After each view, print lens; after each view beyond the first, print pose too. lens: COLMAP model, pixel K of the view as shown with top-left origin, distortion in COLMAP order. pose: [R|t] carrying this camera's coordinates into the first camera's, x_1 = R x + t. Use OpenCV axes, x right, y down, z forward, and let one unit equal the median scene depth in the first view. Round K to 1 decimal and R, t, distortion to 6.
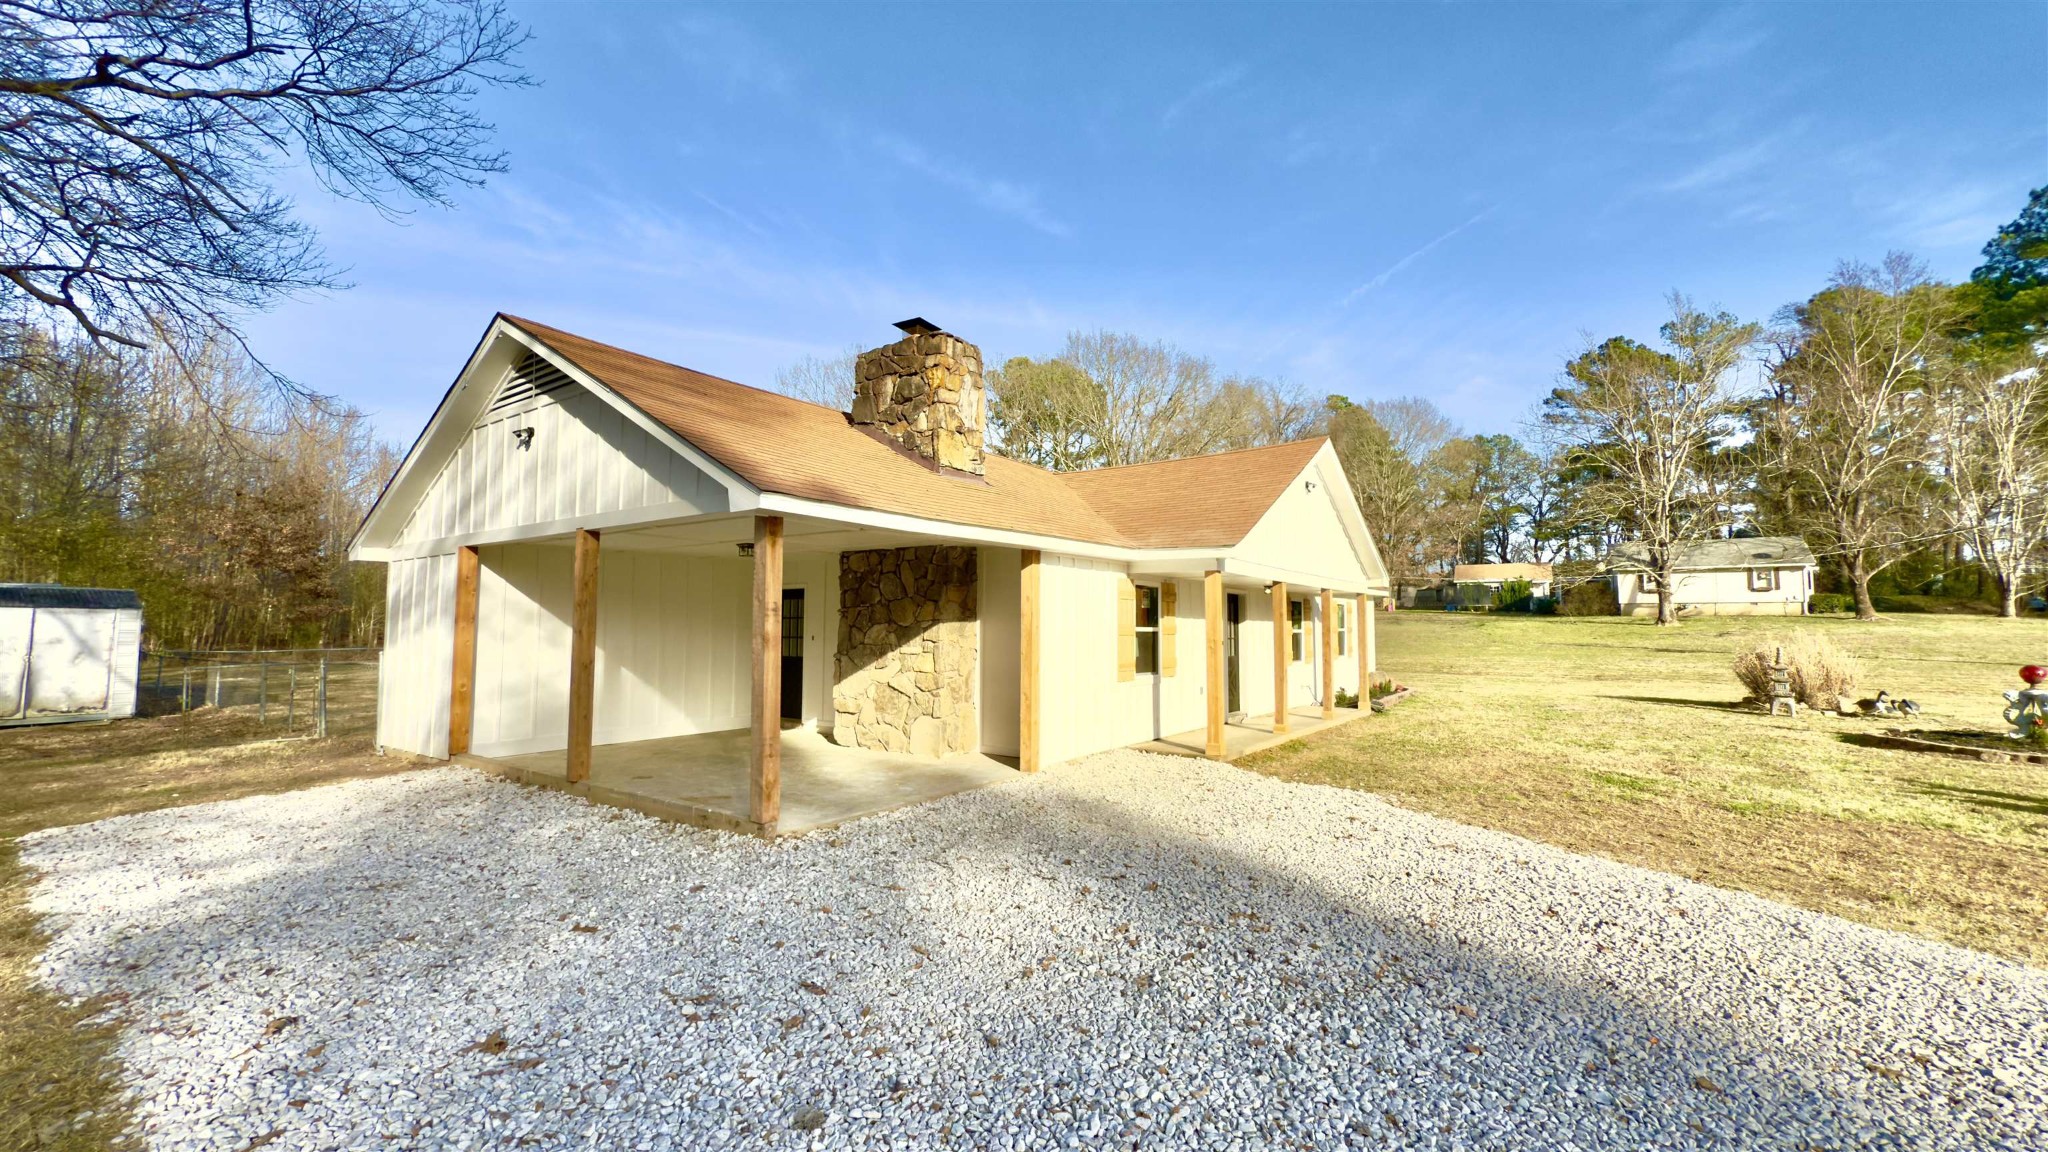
lens RADIAL K [[818.9, 0, 1021.9], [0, 818.9, 573.5], [0, 0, 1]] dist [0.002022, 0.000332]
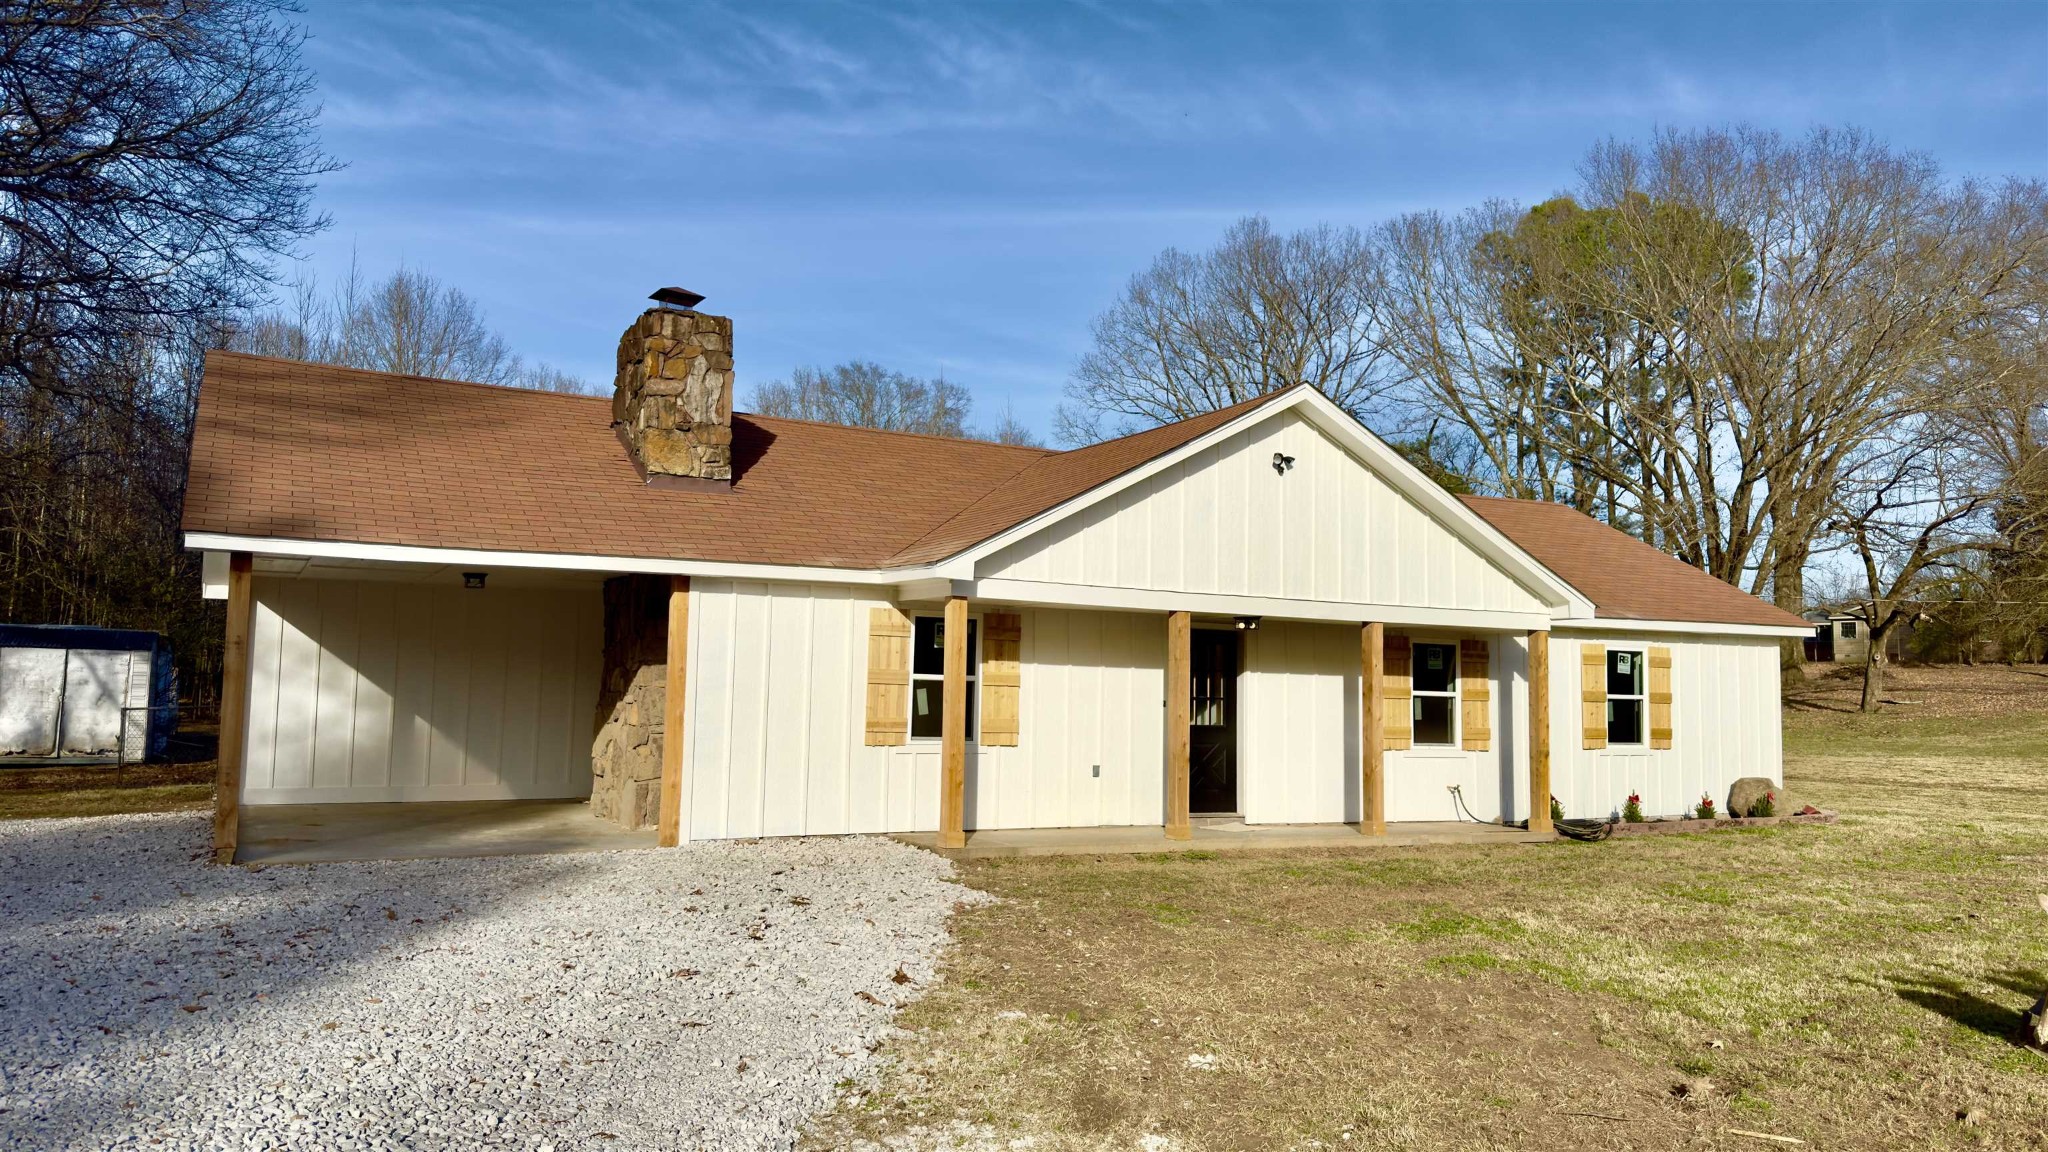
lens RADIAL K [[1528.8, 0, 1023.9], [0, 1528.8, 641.5], [0, 0, 1]] dist [0.005693, 0.001432]
pose [[0.891577, 0.000686, -0.452868, 0.691858], [0.007849, 0.999825, 0.016967, 0.009381], [0.452801, -0.018682, 0.891416, -0.145657]]
